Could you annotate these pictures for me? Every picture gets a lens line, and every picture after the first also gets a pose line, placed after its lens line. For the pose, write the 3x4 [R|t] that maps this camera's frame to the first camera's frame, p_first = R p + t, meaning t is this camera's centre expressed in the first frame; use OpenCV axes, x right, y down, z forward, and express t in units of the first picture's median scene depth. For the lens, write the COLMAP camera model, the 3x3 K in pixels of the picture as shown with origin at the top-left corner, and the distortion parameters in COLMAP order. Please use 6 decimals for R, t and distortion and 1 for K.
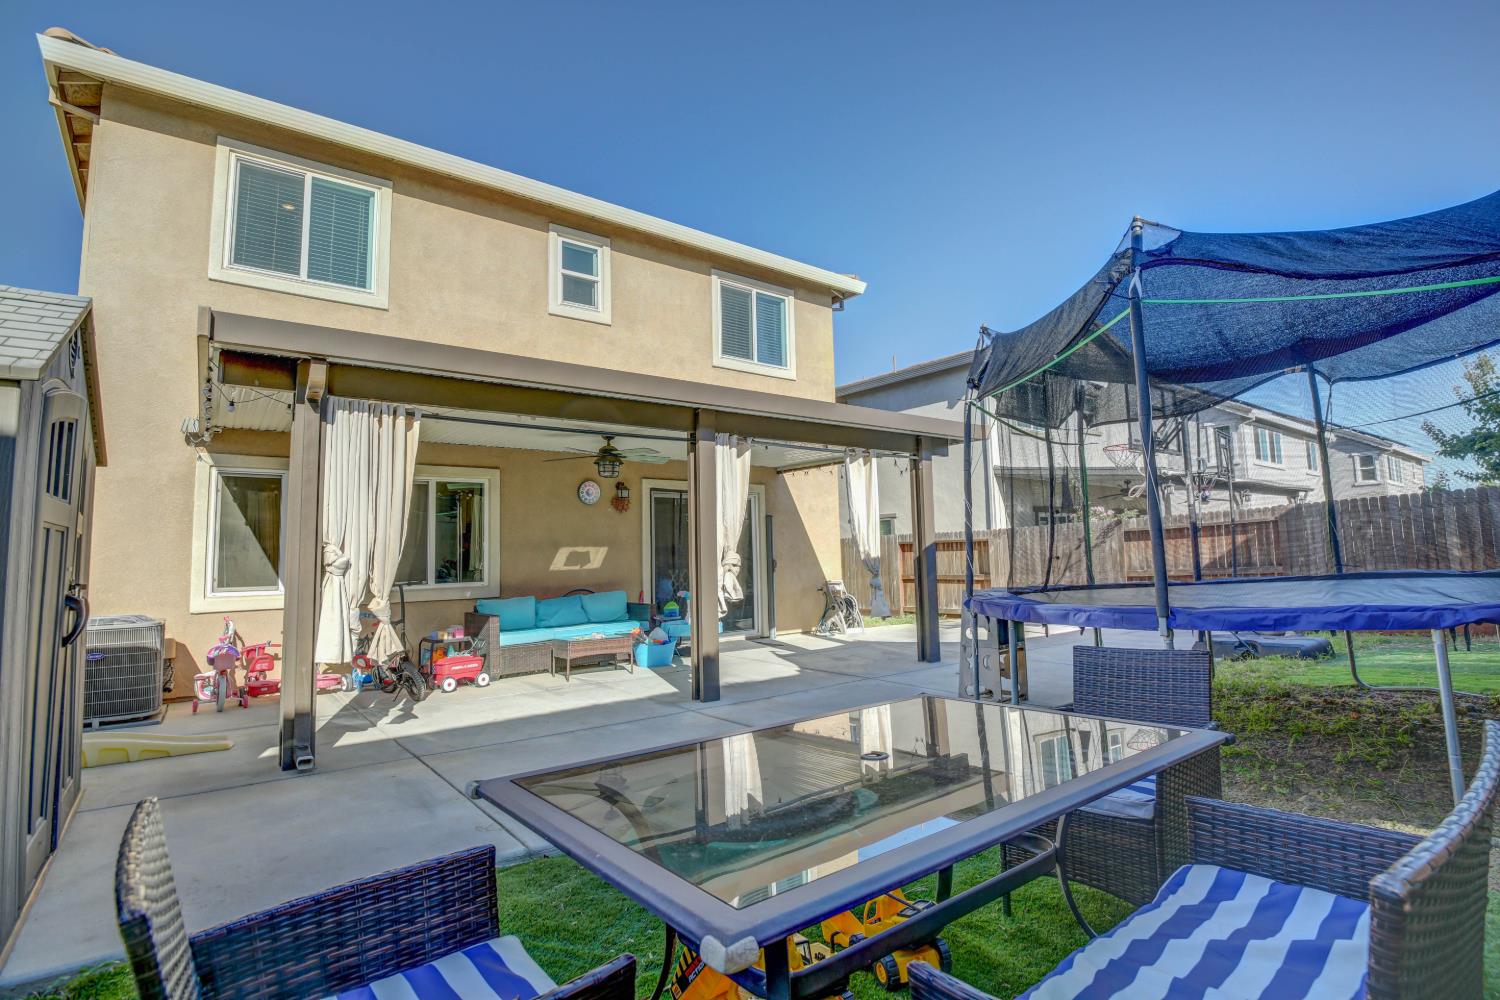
lens RADIAL K [[748.6, 0, 767.8], [0, 748.6, 487.7], [0, 0, 1]] dist [-0.021008, -0.001850]
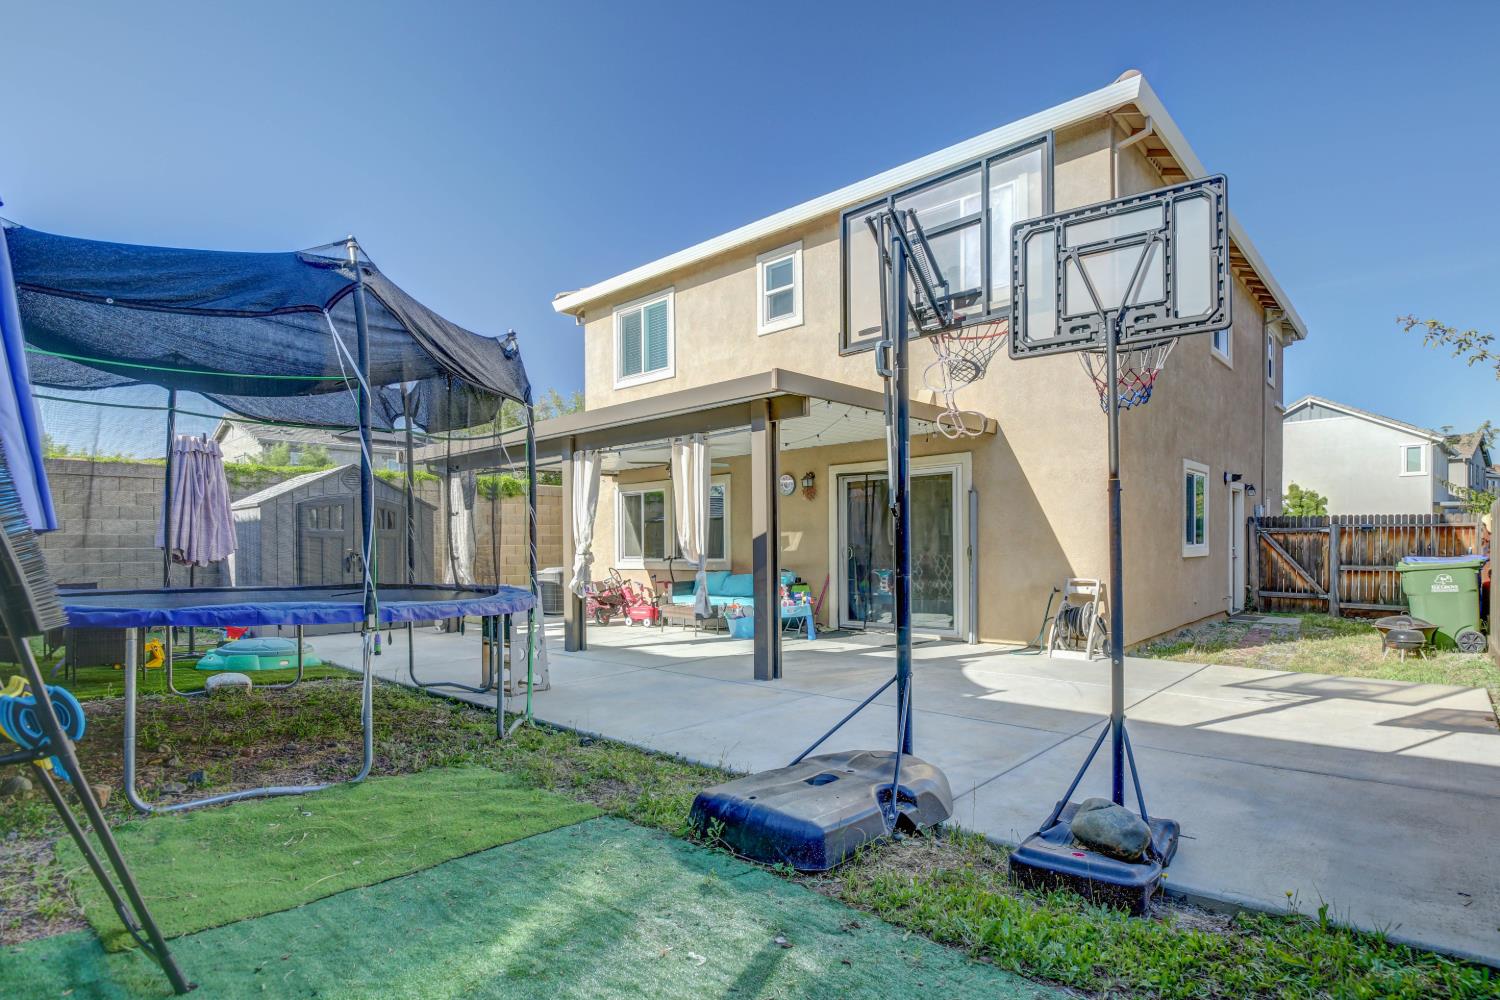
lens RADIAL K [[782.2, 0, 741.9], [0, 782.2, 567.3], [0, 0, 1]] dist [-0.018605, -0.006721]
pose [[0.134054, 0.047542, -0.989833, 1.023941], [0.099646, 0.993139, 0.061195, 0.056330], [0.985951, -0.106836, 0.128397, 0.842032]]
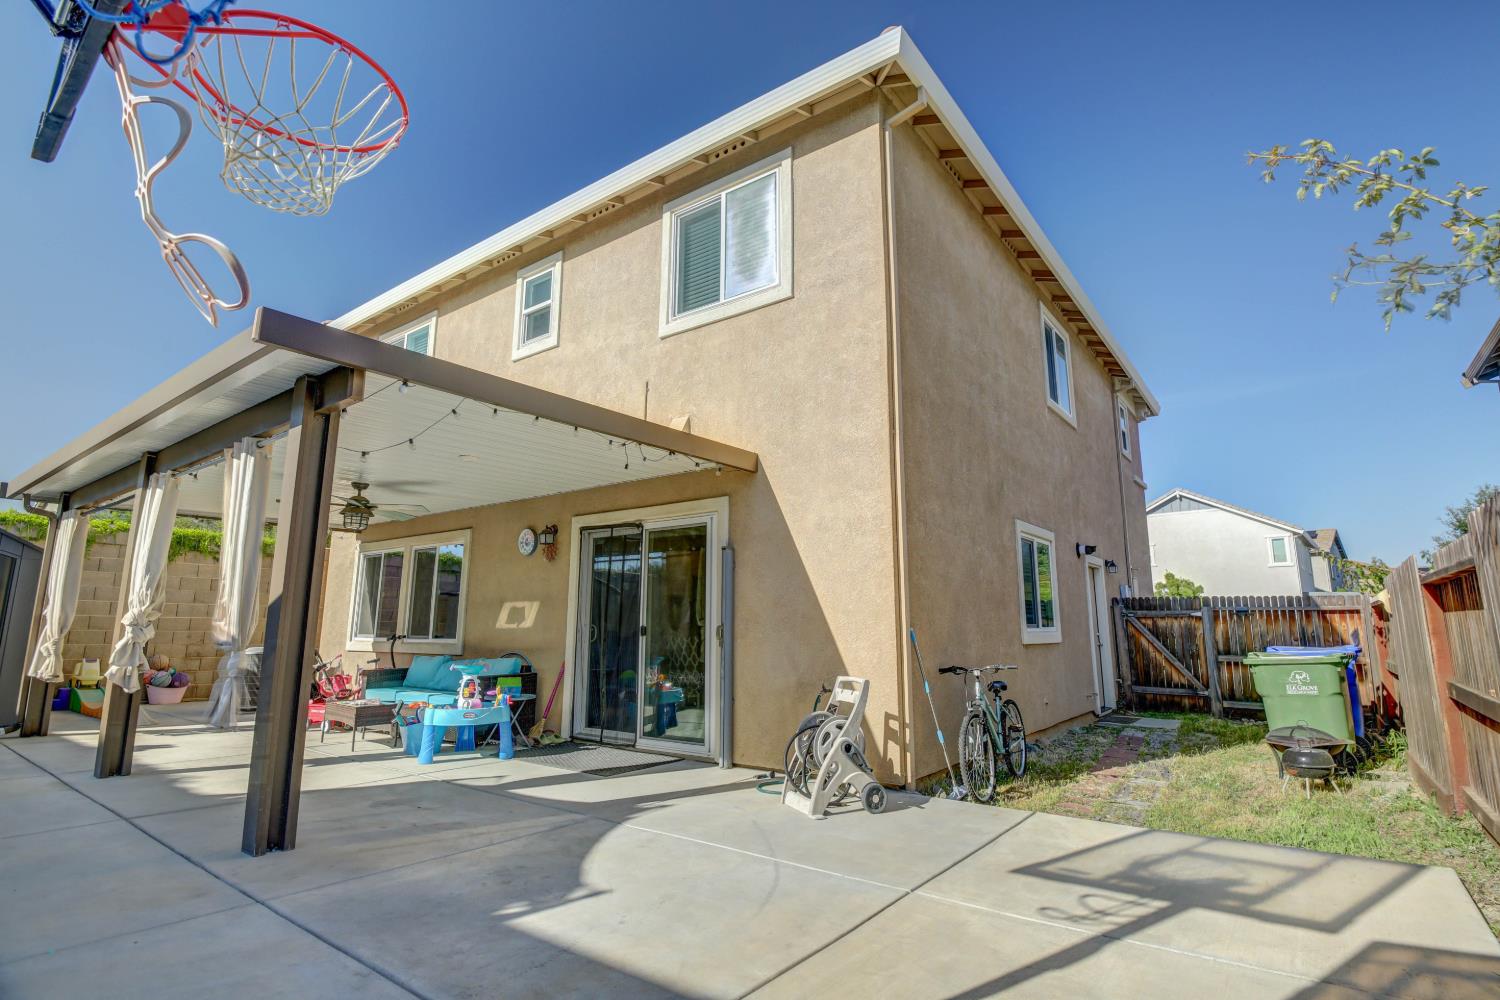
lens RADIAL K [[755.9, 0, 750.4], [0, 755.9, 480.5], [0, 0, 1]] dist [-0.021767, -0.002170]
pose [[0.235636, -0.166678, -0.957441, 0.746964], [0.081477, 0.985103, -0.151441, 0.099452], [0.968420, -0.042324, 0.245706, 1.140901]]
